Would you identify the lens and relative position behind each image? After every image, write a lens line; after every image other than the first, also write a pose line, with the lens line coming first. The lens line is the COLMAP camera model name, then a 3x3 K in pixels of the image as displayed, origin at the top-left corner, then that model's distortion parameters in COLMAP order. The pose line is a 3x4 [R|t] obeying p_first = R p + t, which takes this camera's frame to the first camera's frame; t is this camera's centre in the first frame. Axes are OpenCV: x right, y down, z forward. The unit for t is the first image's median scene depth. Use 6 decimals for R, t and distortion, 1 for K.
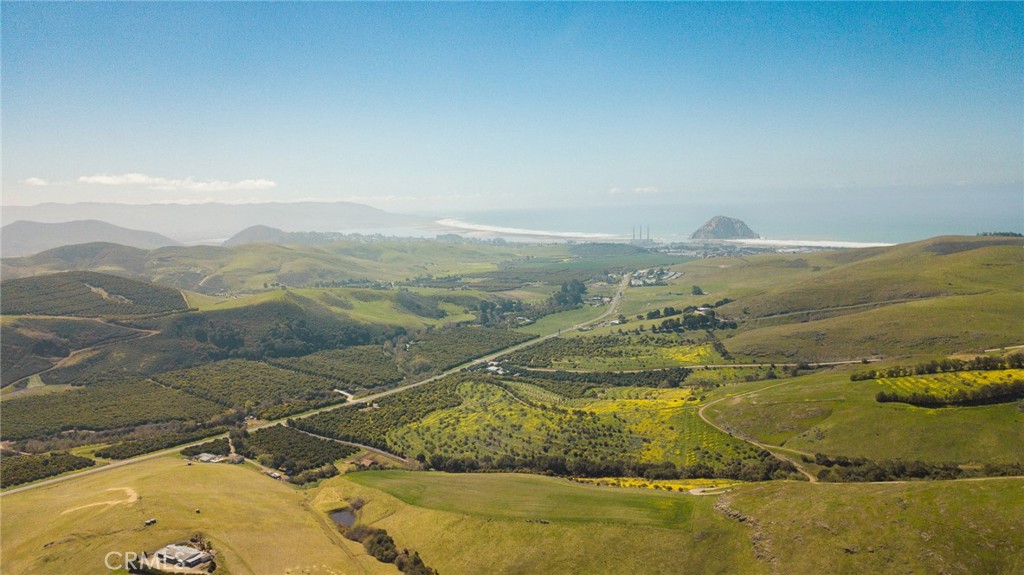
lens RADIAL K [[782.2, 0, 488.7], [0, 782.2, 286.8], [0, 0, 1]] dist [0.018724, -0.011339]
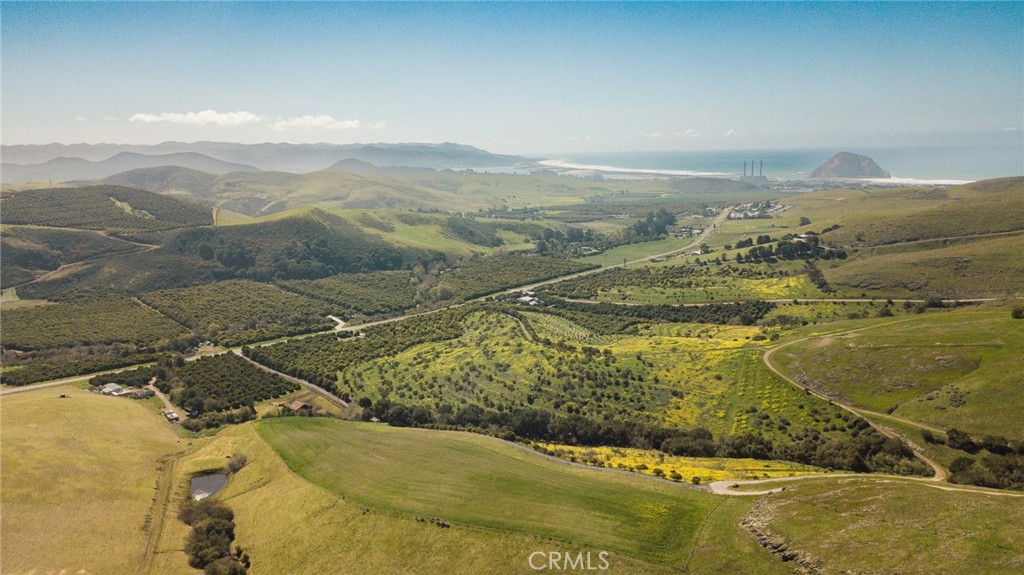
lens RADIAL K [[780.5, 0, 489.3], [0, 780.5, 285.4], [0, 0, 1]] dist [0.031070, -0.032667]
pose [[0.990295, 0.029251, -0.135867, 0.088969], [-0.019966, 0.997402, 0.069210, 0.041179], [0.137539, -0.065825, 0.988307, 0.220171]]
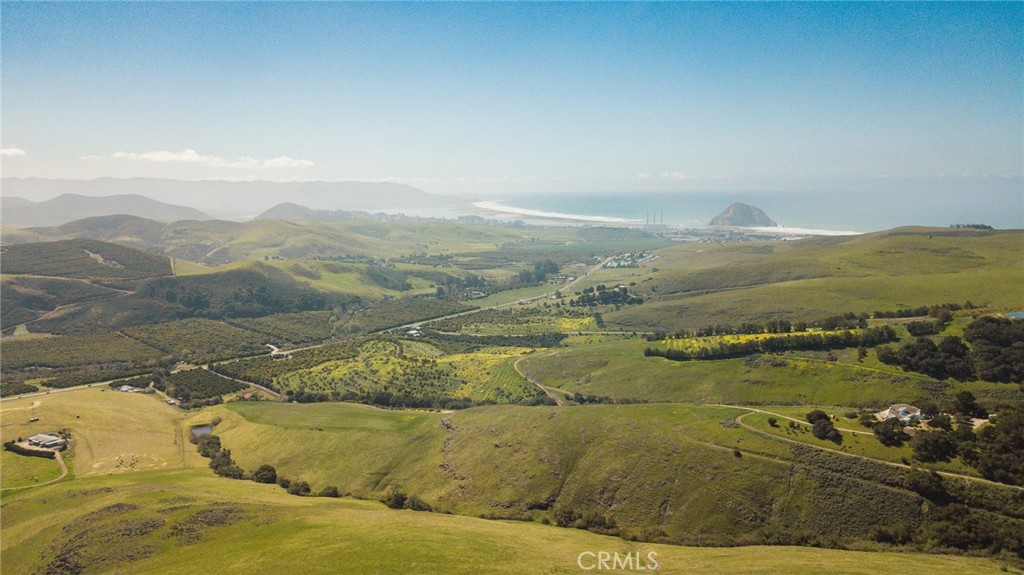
lens RADIAL K [[782.2, 0, 488.7], [0, 782.2, 286.8], [0, 0, 1]] dist [0.018724, -0.011339]
pose [[0.997720, 0.027684, -0.061550, 0.211764], [-0.026324, 0.999393, 0.022802, 0.012209], [0.062143, -0.021130, 0.997844, -0.141599]]
